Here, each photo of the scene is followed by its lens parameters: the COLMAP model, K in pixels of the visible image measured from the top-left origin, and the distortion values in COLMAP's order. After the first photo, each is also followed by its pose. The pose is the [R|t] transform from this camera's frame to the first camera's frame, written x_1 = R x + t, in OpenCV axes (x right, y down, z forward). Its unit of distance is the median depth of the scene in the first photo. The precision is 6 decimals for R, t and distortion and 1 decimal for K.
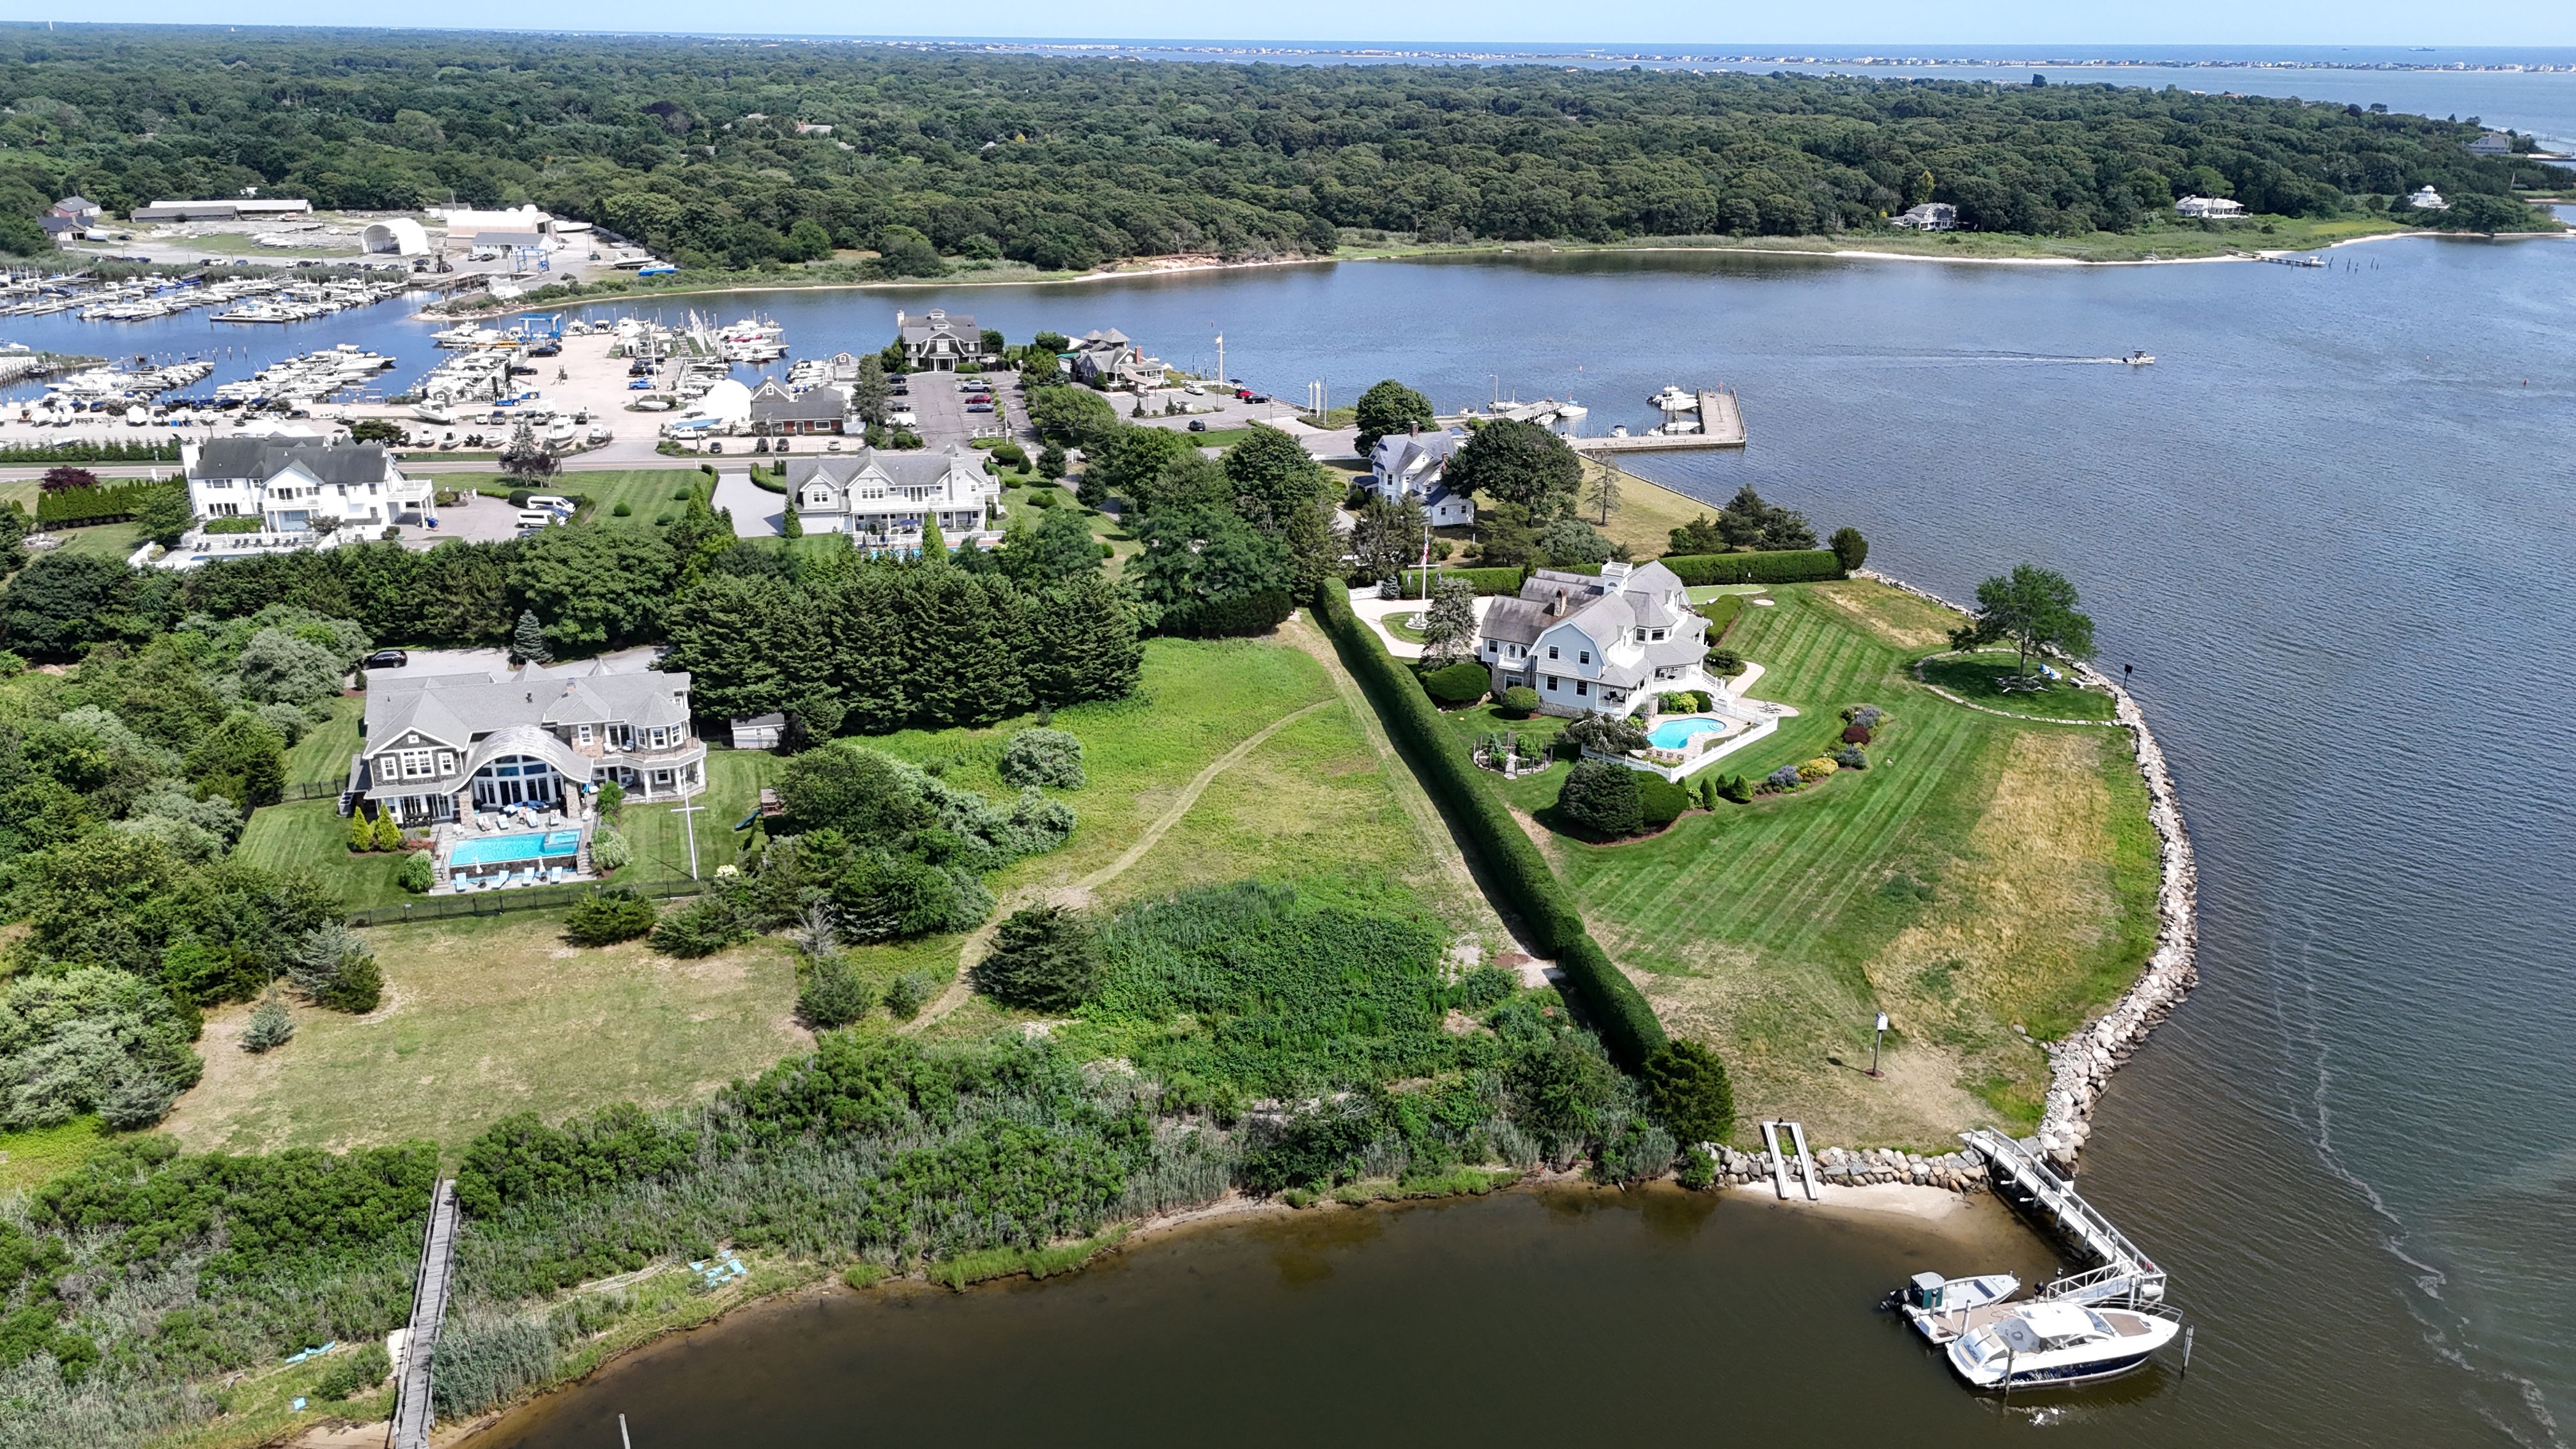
lens RADIAL K [[1893.3, 0, 1284.7], [0, 1893.3, 720.2], [0, 0, 1]] dist [0.067680, -0.059478]
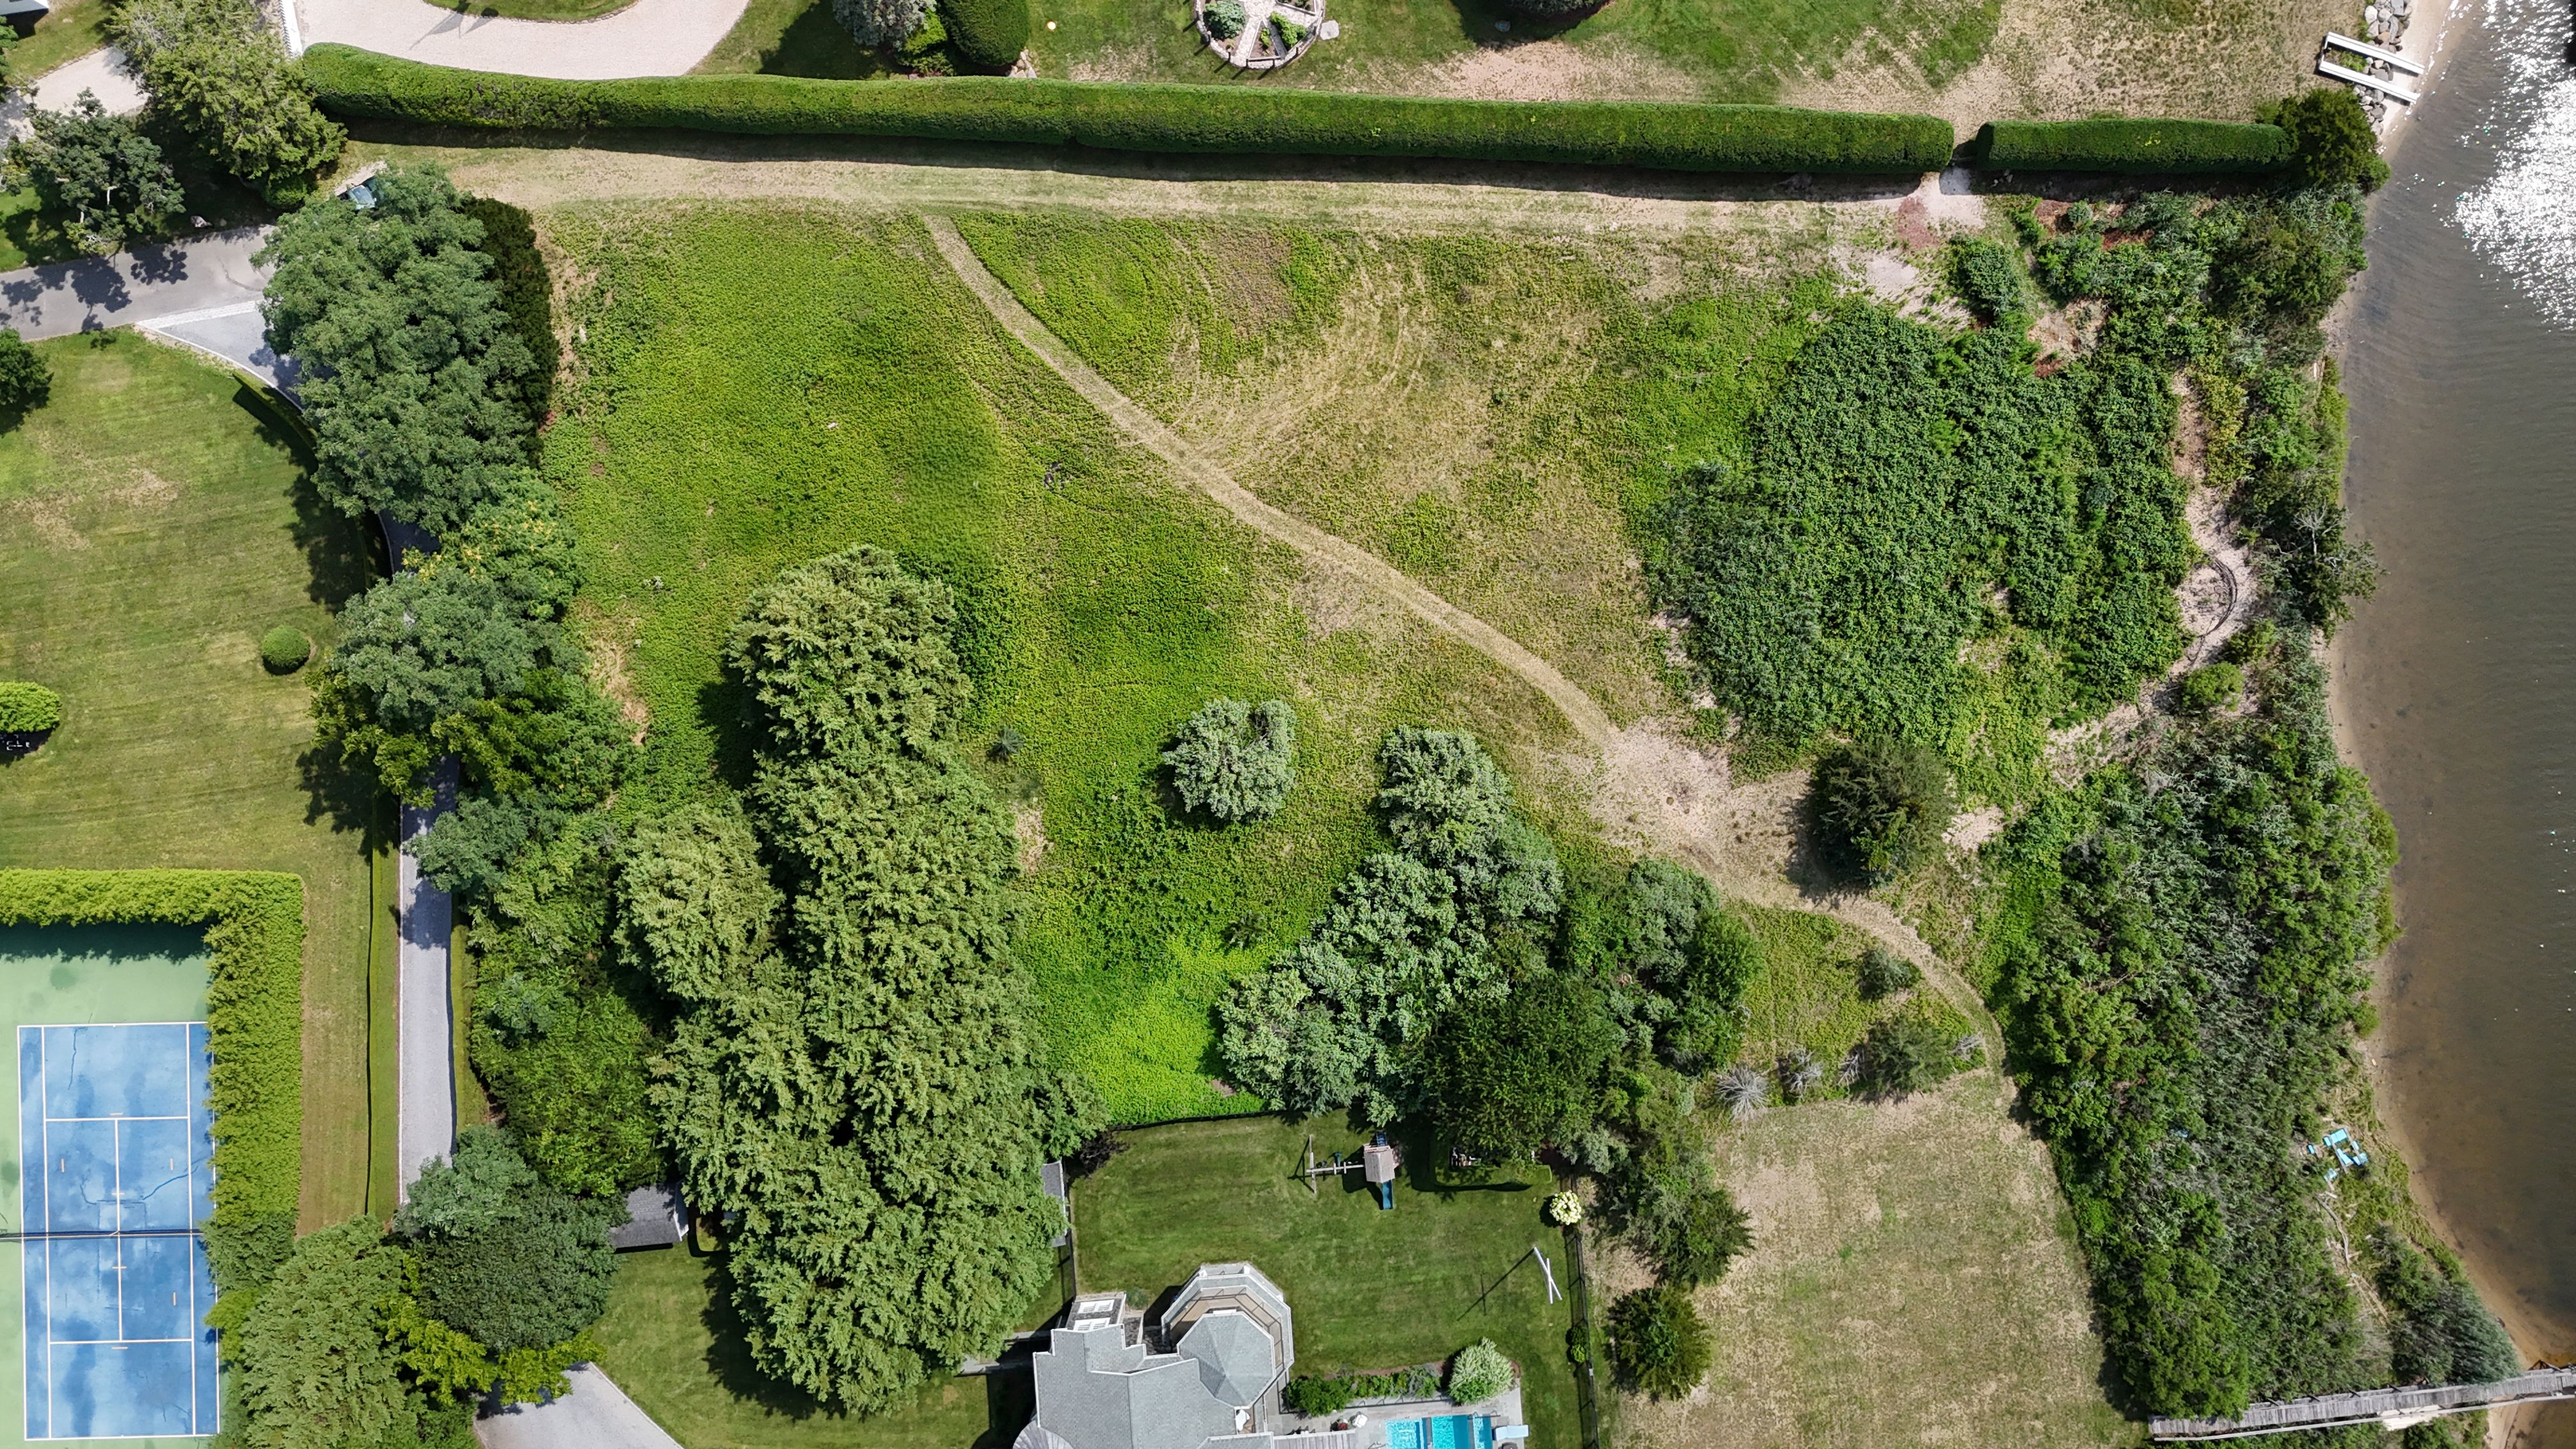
lens RADIAL K [[1893.3, 0, 1285.9], [0, 1893.3, 735.4], [0, 0, 1]] dist [0.067680, -0.059478]
pose [[0.198791, -0.979875, -0.018074, -0.089987], [0.321868, 0.047858, 0.945574, -0.499163], [-0.925680, -0.193789, 0.324904, 0.672379]]
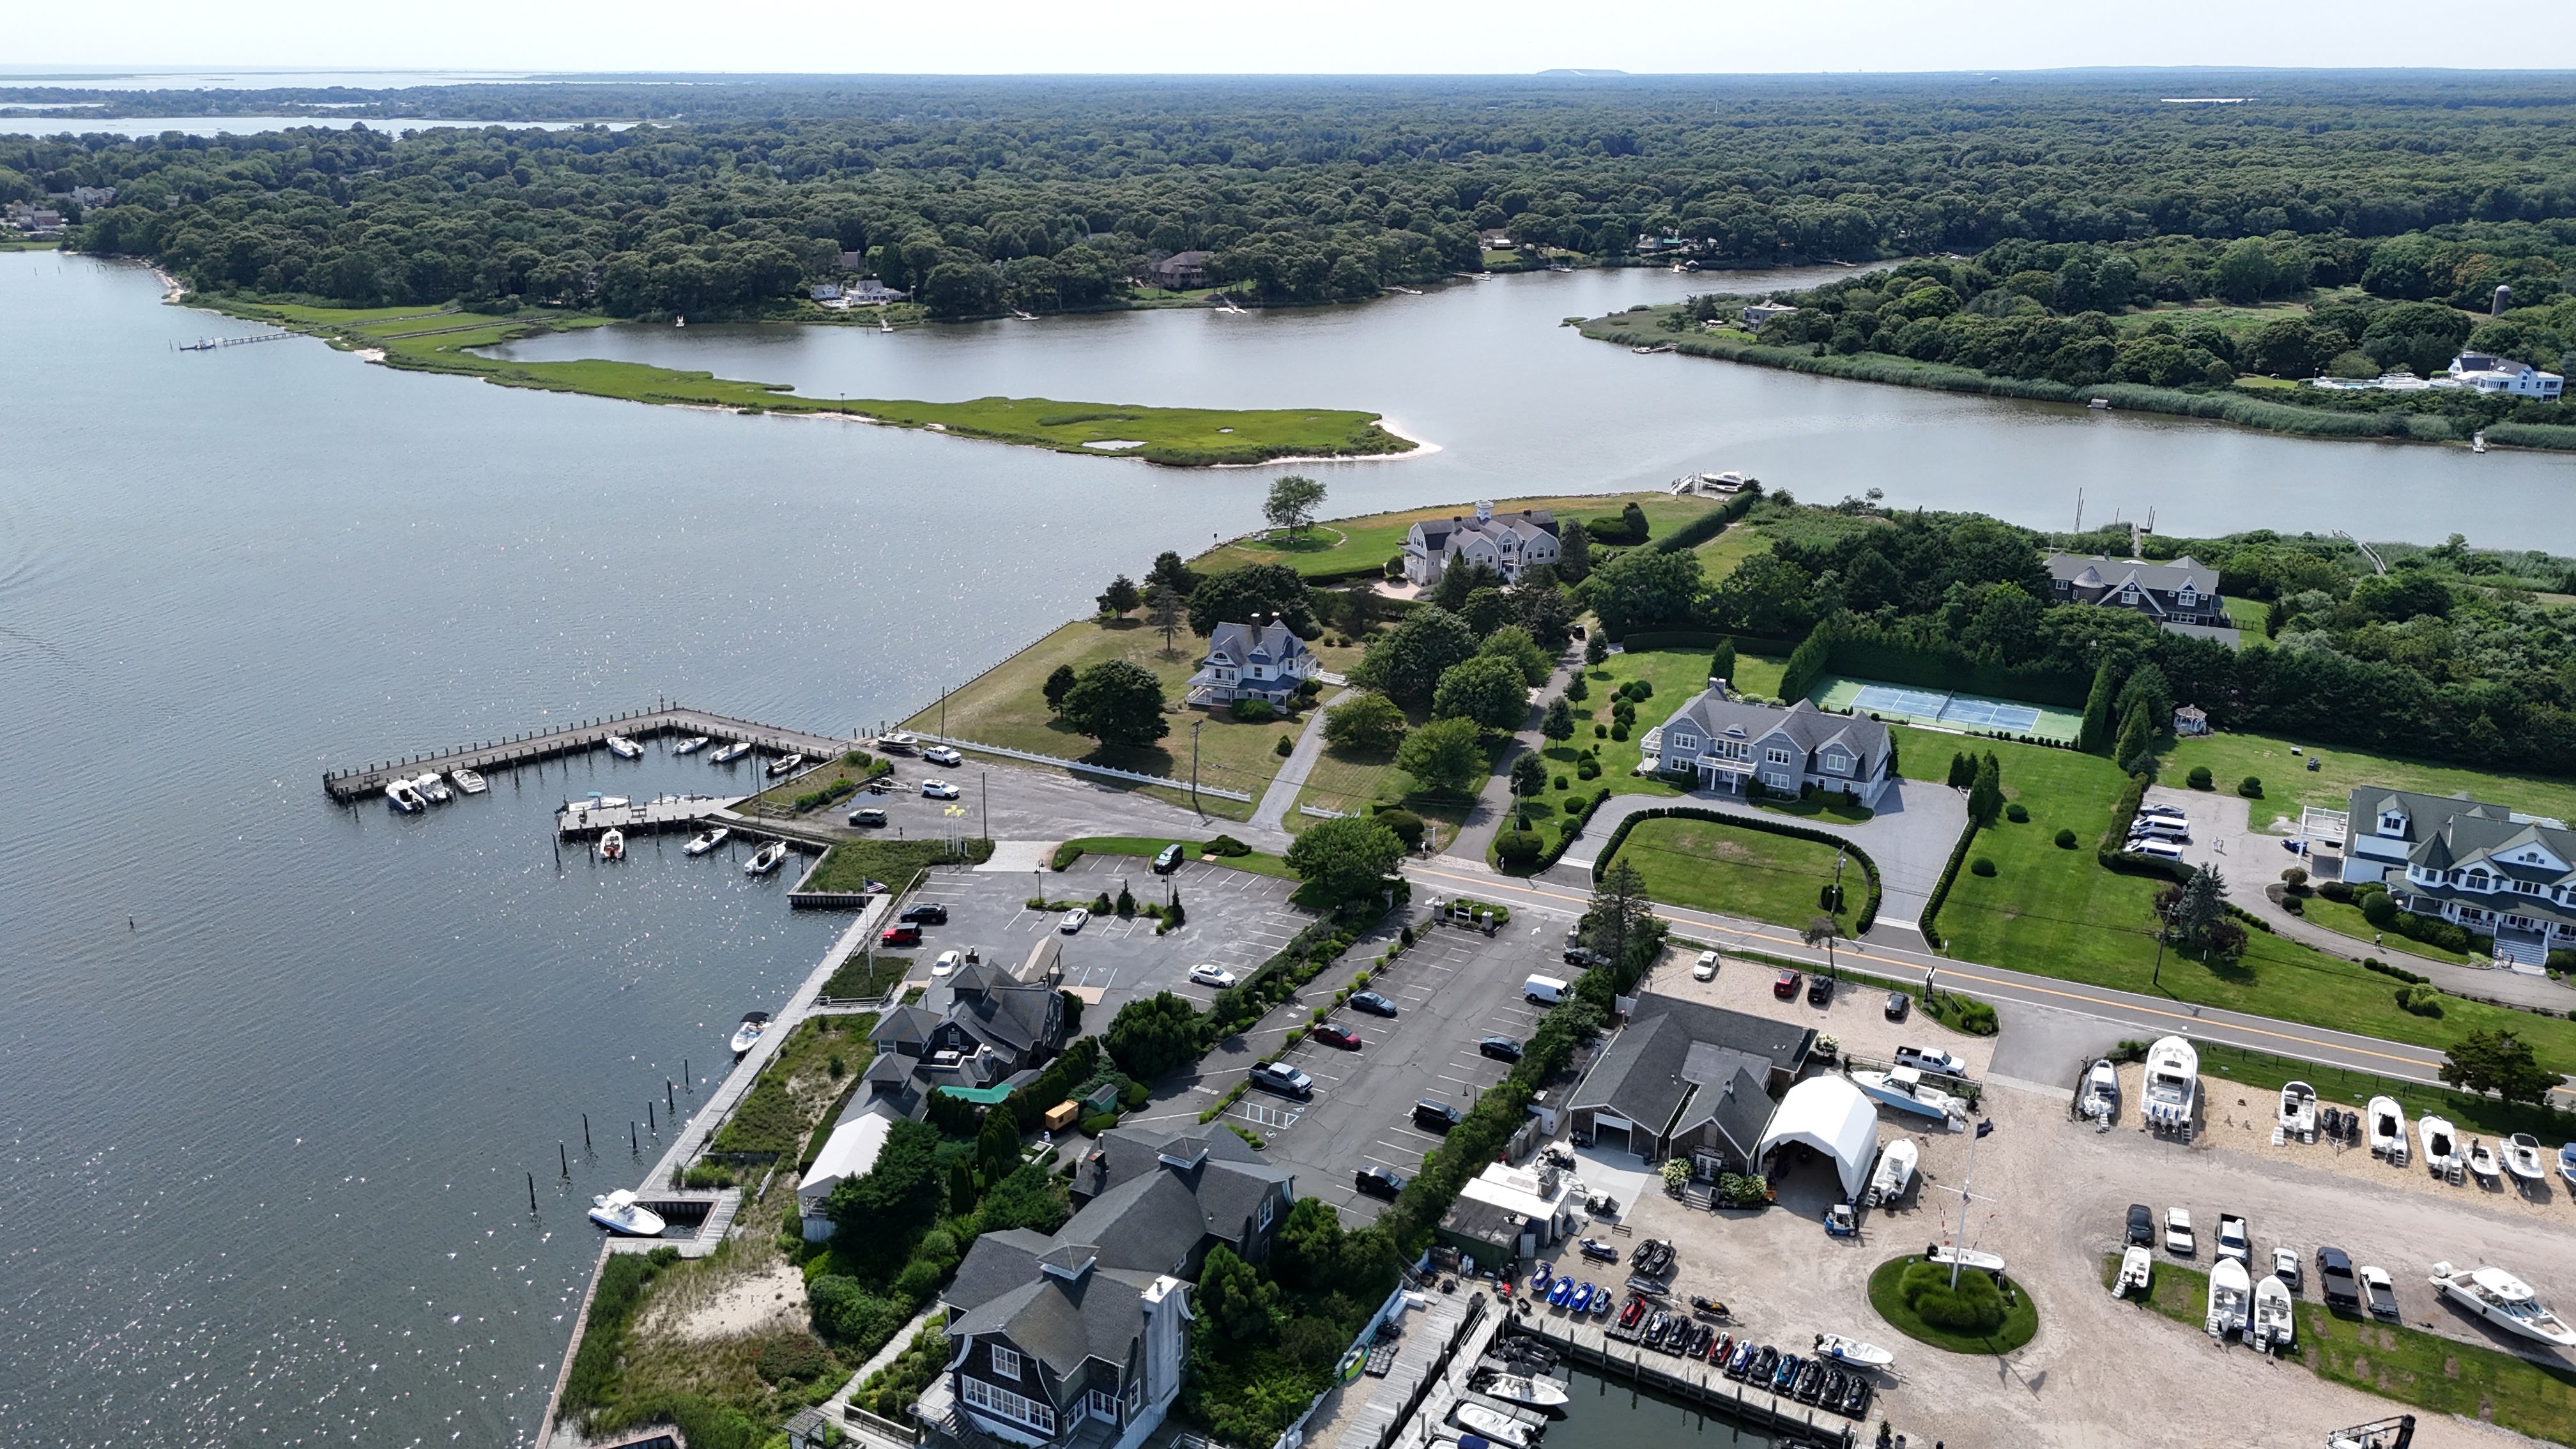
lens RADIAL K [[1893.3, 0, 1284.0], [0, 1893.3, 734.7], [0, 0, 1]] dist [0.067680, -0.059478]
pose [[-0.764856, -0.224776, 0.603715, -0.766363], [0.207577, 0.801174, 0.561276, -0.910062], [-0.609842, 0.554613, -0.566125, 2.190715]]
